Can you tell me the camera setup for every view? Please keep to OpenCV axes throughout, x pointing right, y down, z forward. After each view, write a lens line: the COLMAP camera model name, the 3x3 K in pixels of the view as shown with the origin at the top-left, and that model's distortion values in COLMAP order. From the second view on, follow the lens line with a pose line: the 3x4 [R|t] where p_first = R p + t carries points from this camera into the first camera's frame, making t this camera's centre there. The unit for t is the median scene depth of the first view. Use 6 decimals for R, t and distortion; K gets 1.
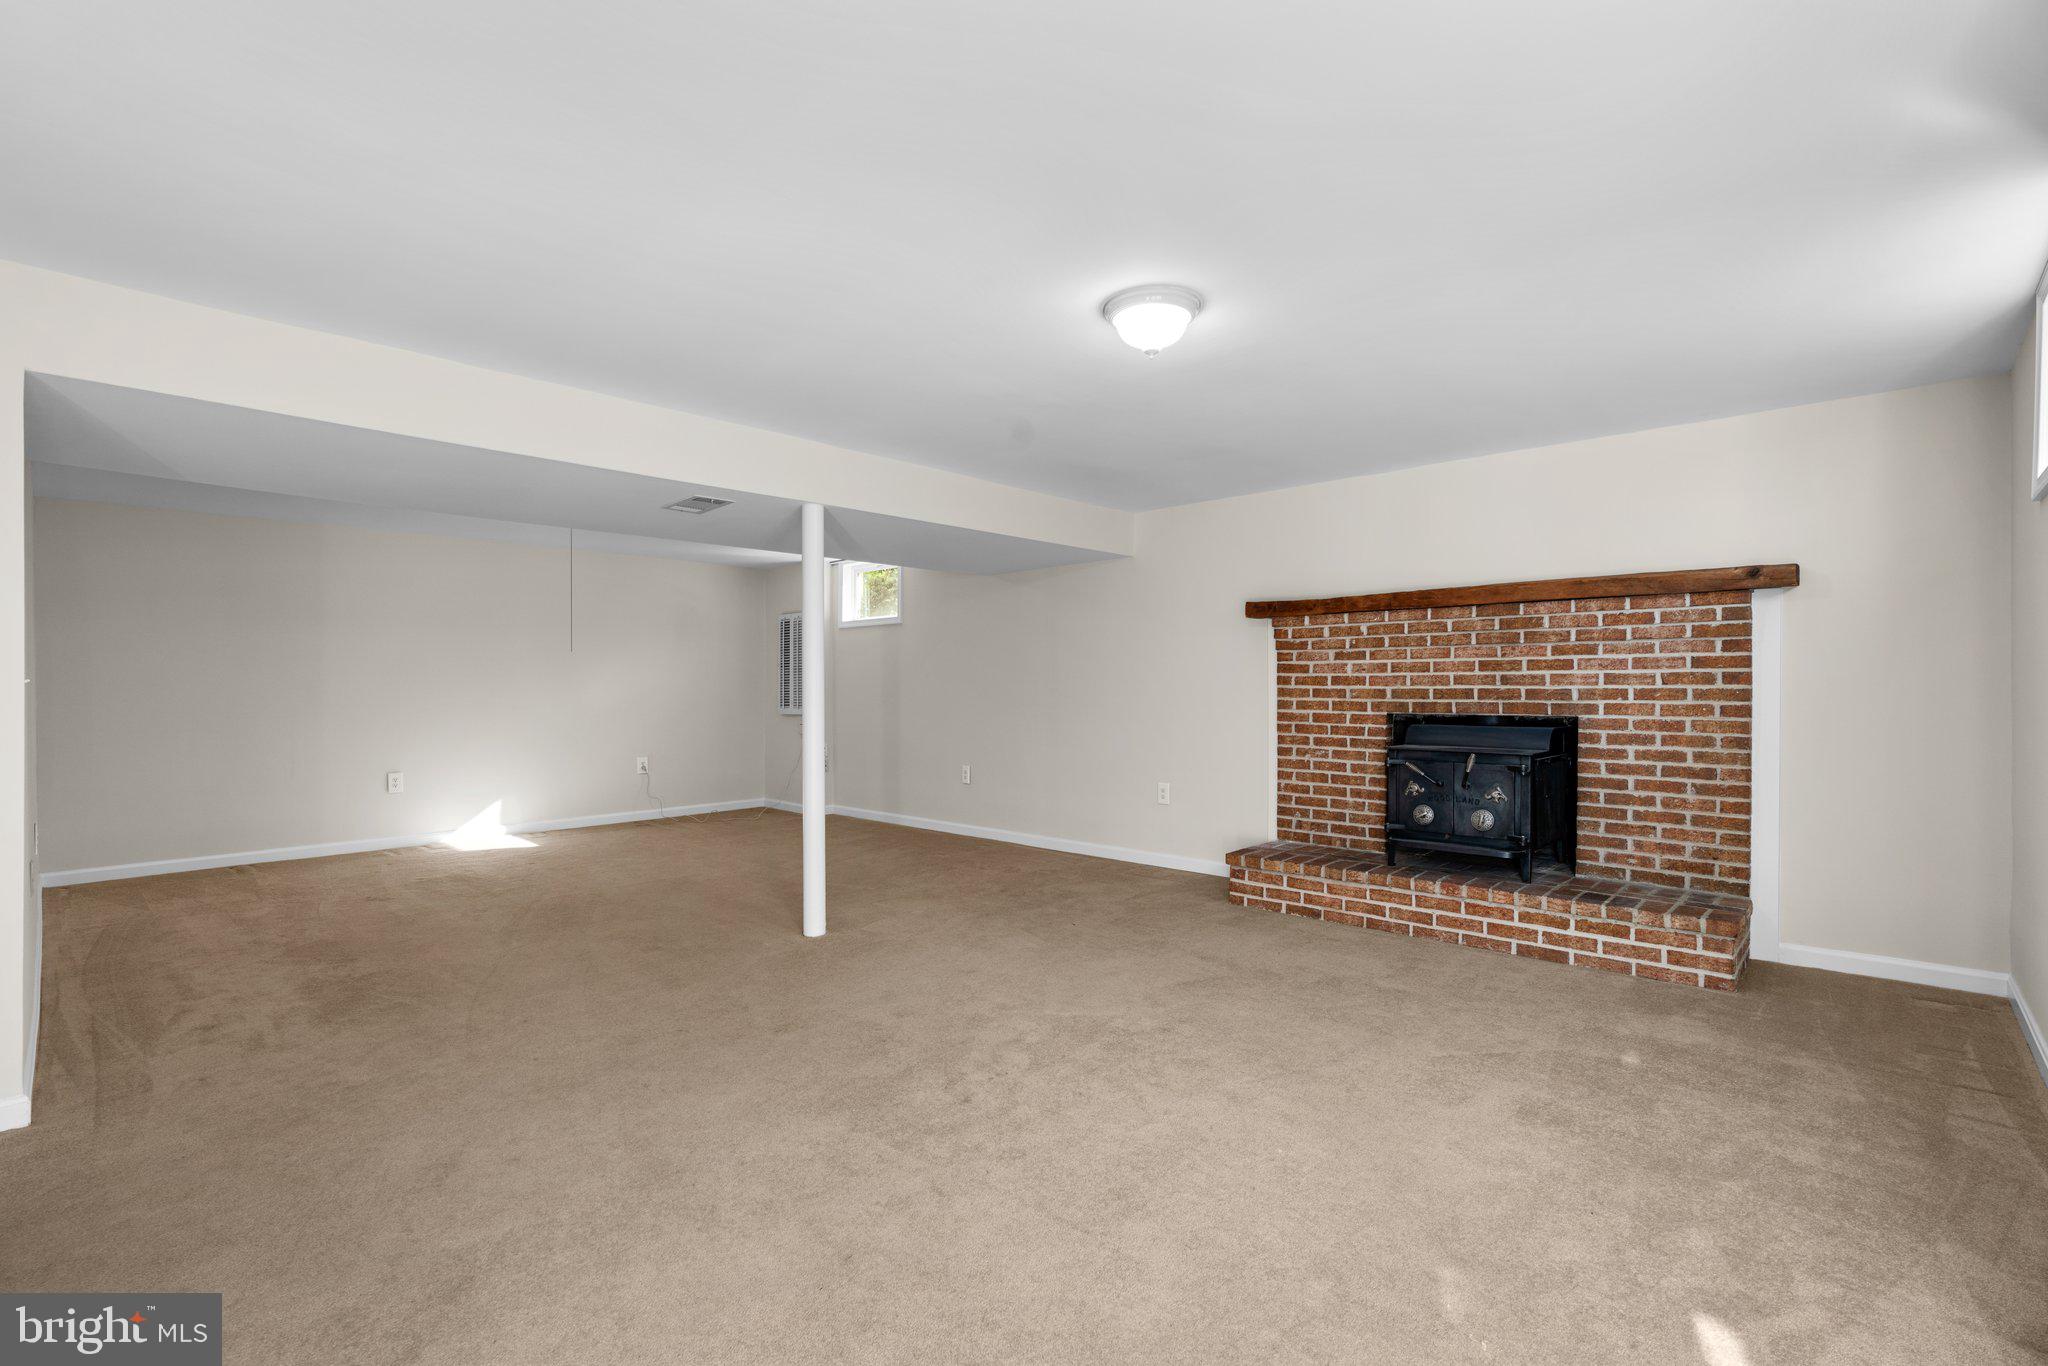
lens RADIAL K [[919.6, 0, 1017.0], [0, 919.6, 685.8], [0, 0, 1]] dist [-0.014895, 0.007048]
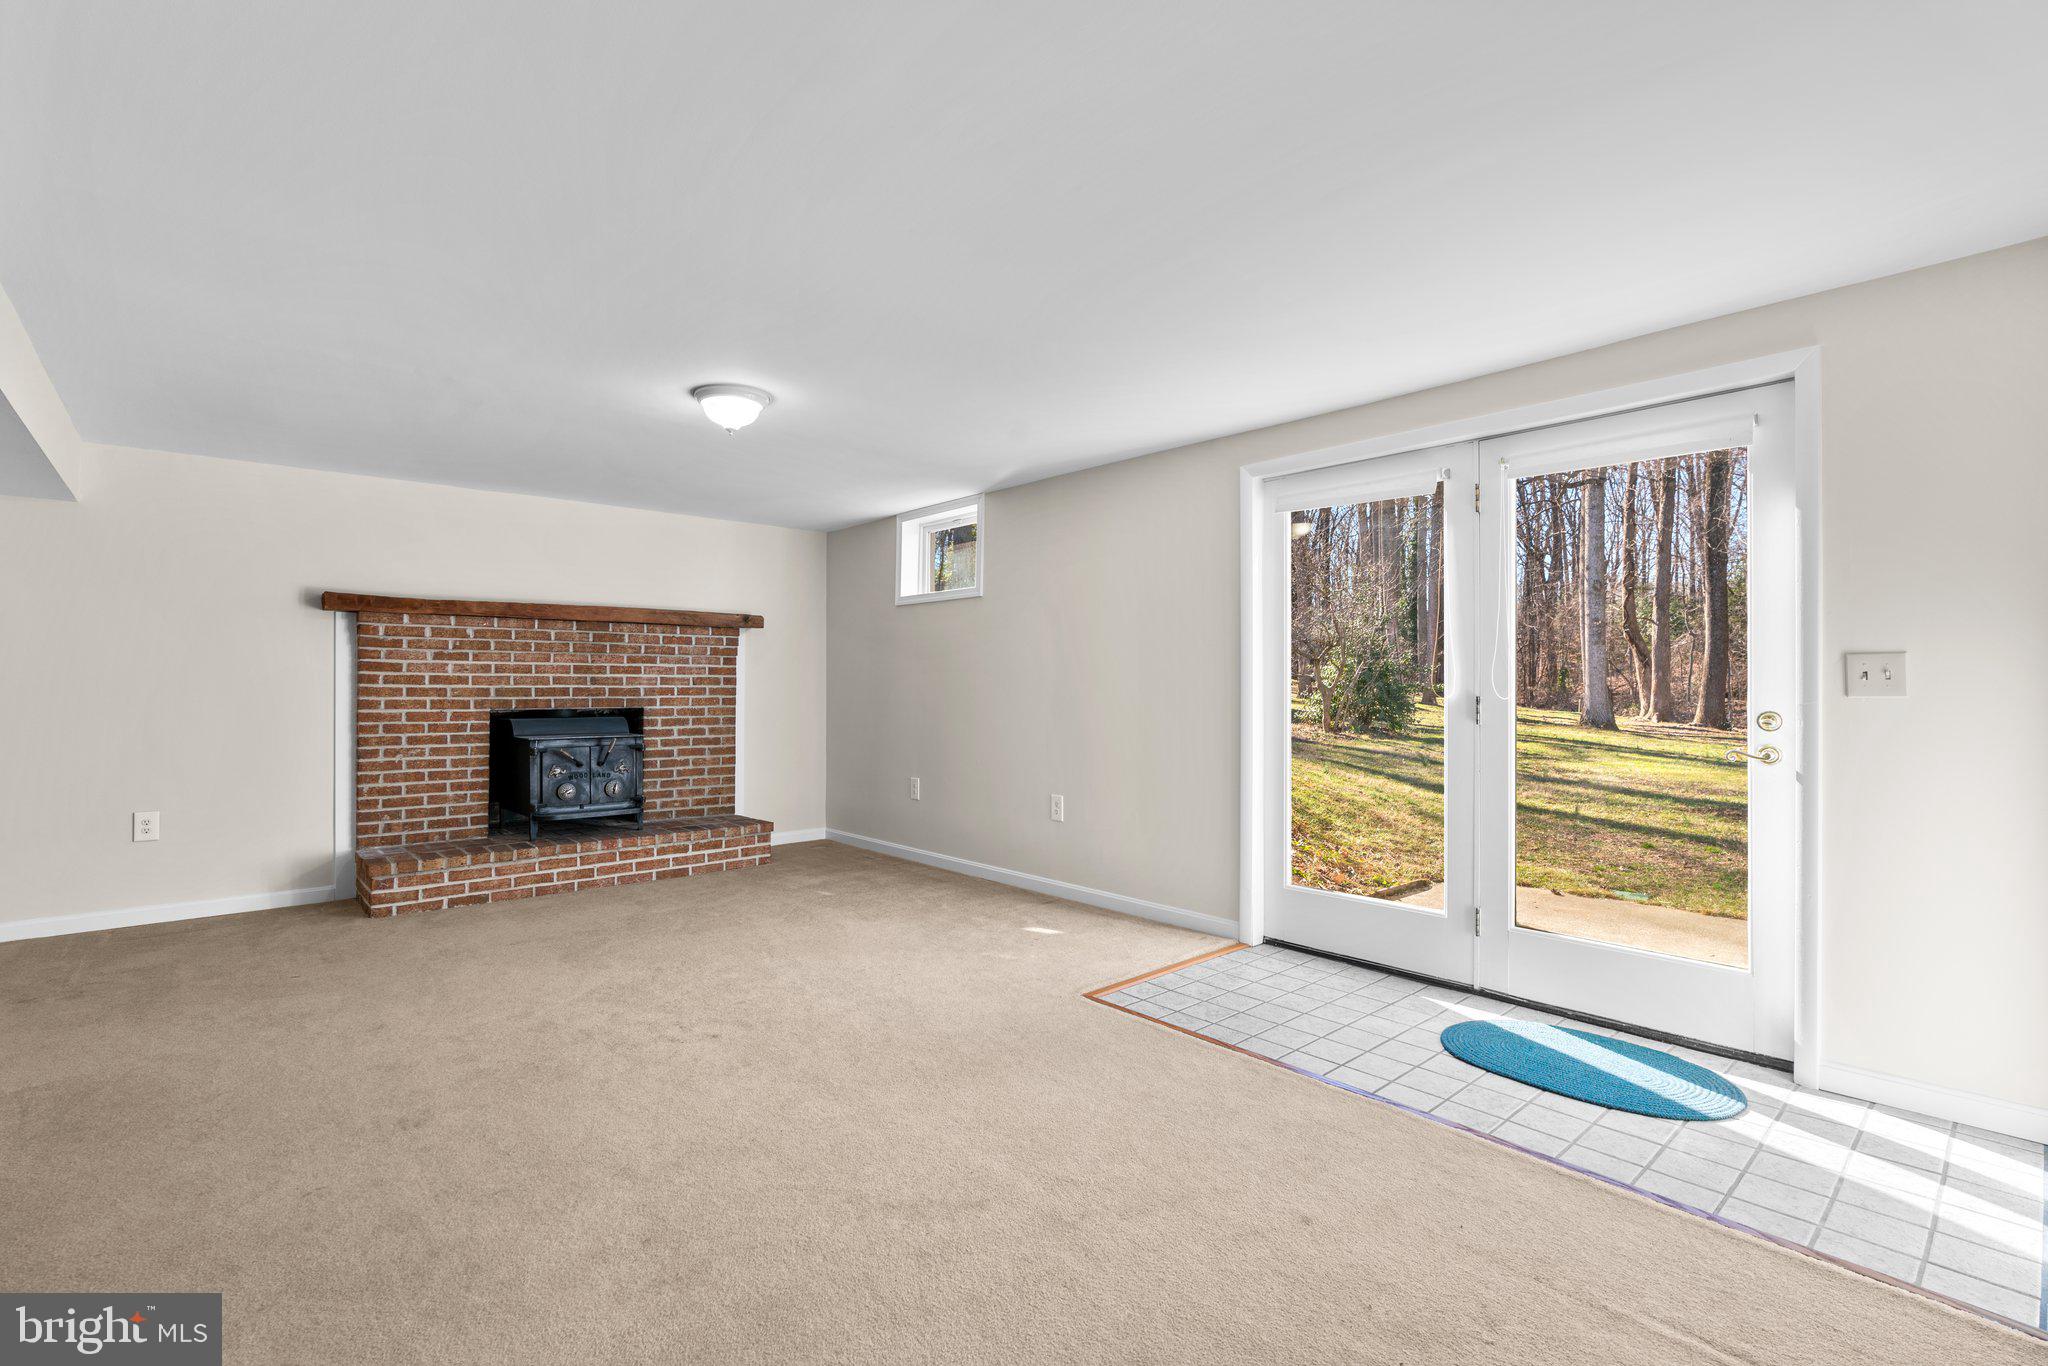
lens RADIAL K [[919.6, 0, 1017.0], [0, 919.6, 685.8], [0, 0, 1]] dist [-0.014895, 0.007048]
pose [[0.089035, 0.001898, 0.996027, -0.669944], [-0.003029, 0.999994, -0.001635, 0.000762], [-0.996024, -0.002872, 0.089041, 0.283702]]
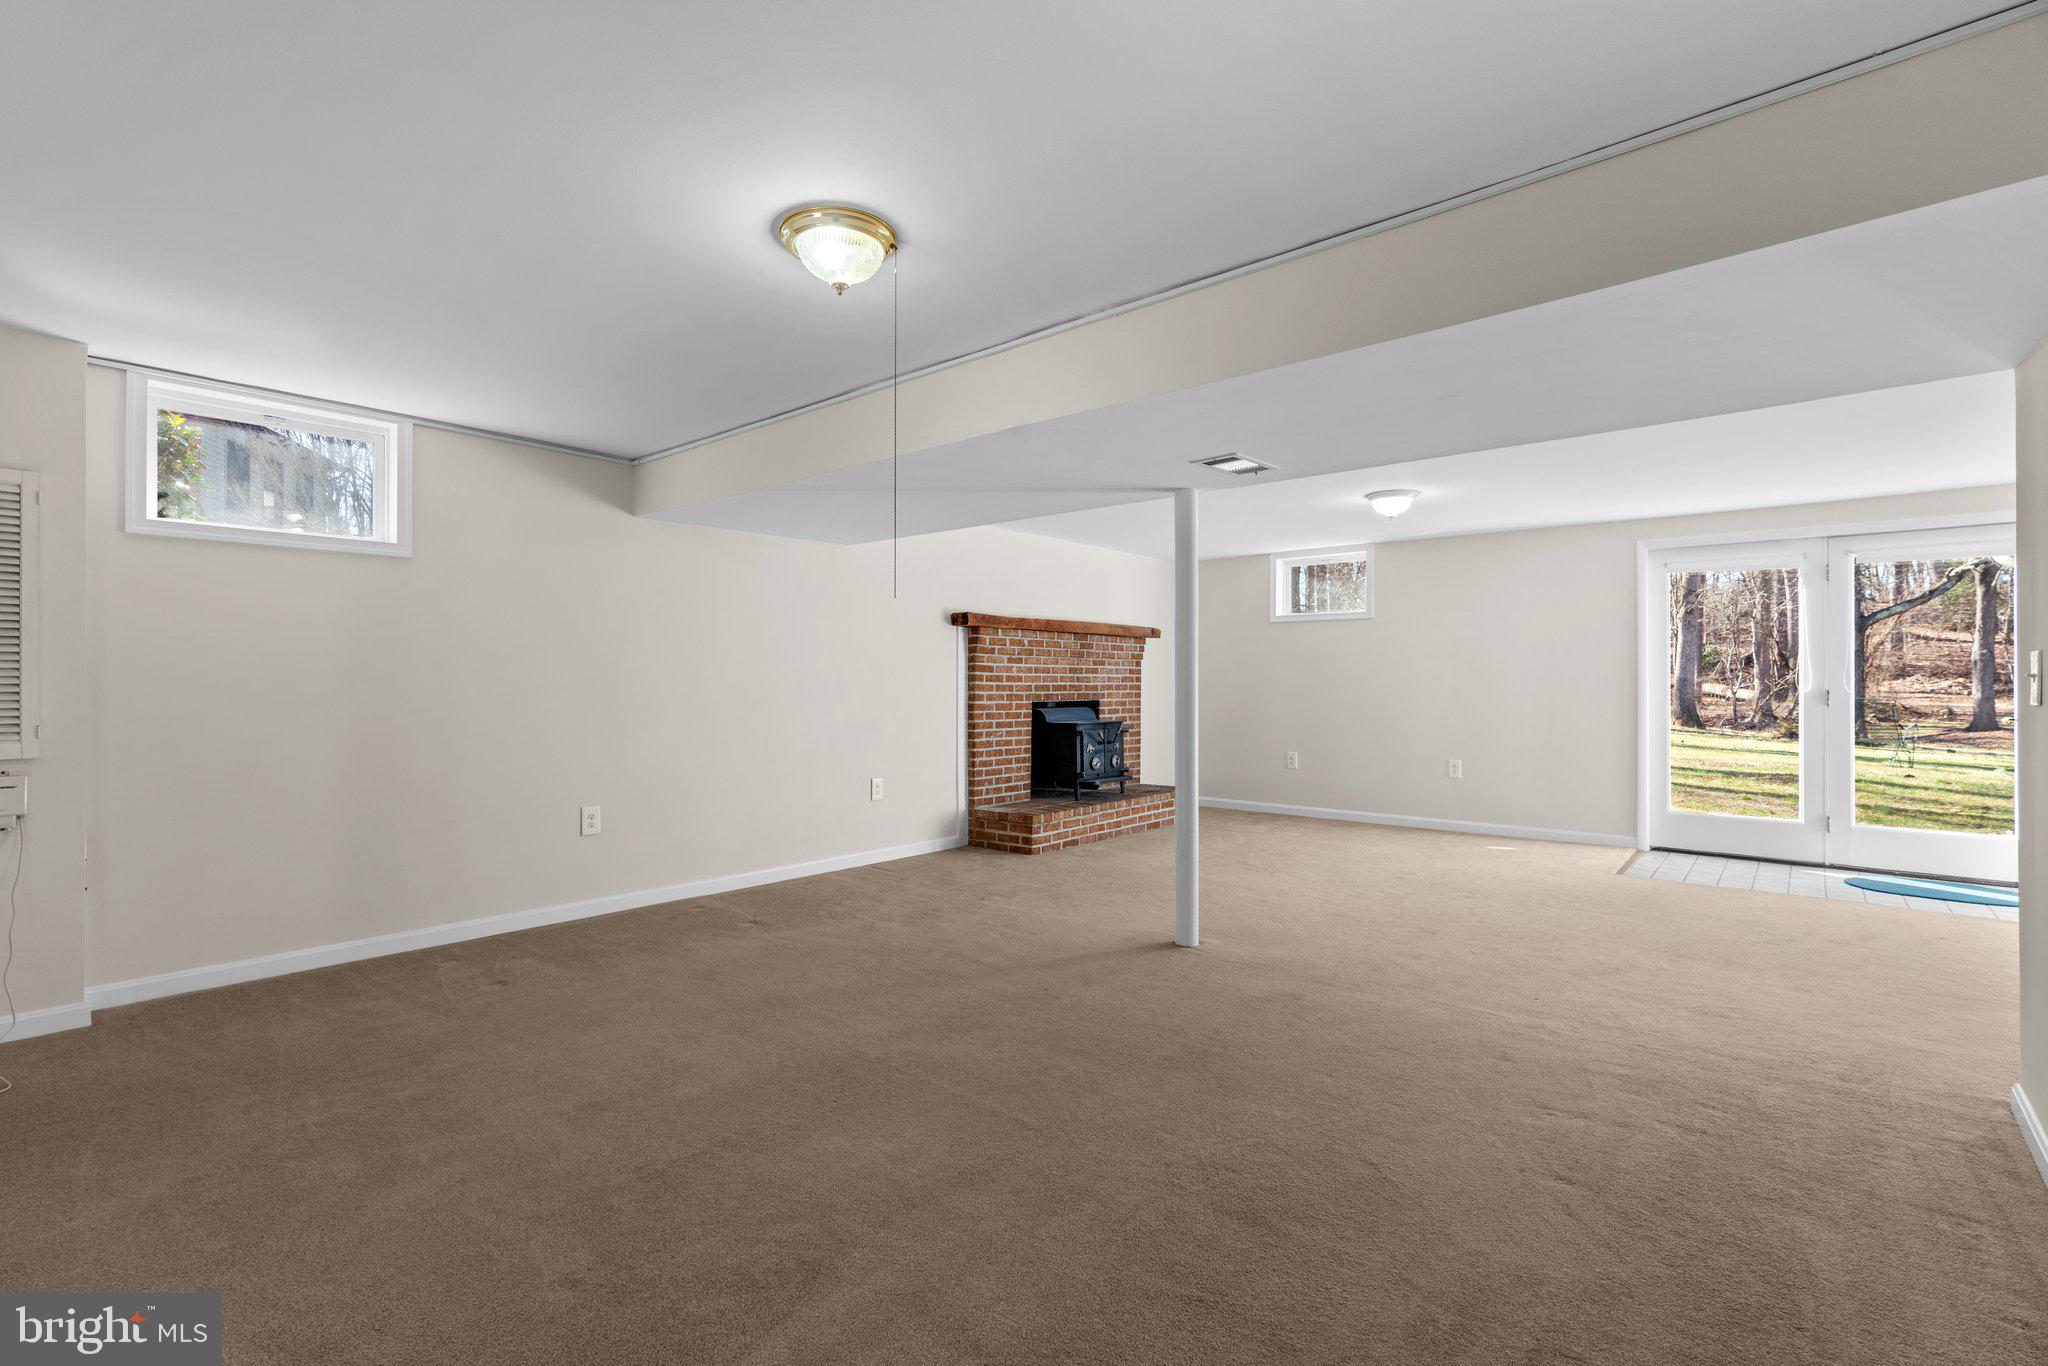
lens RADIAL K [[919.6, 0, 1017.0], [0, 919.6, 685.8], [0, 0, 1]] dist [-0.014895, 0.007048]
pose [[-0.048072, -0.002393, 0.998841, -1.086462], [-0.003007, 0.999993, 0.002251, 0.001805], [-0.998839, -0.002896, -0.048079, 1.146831]]
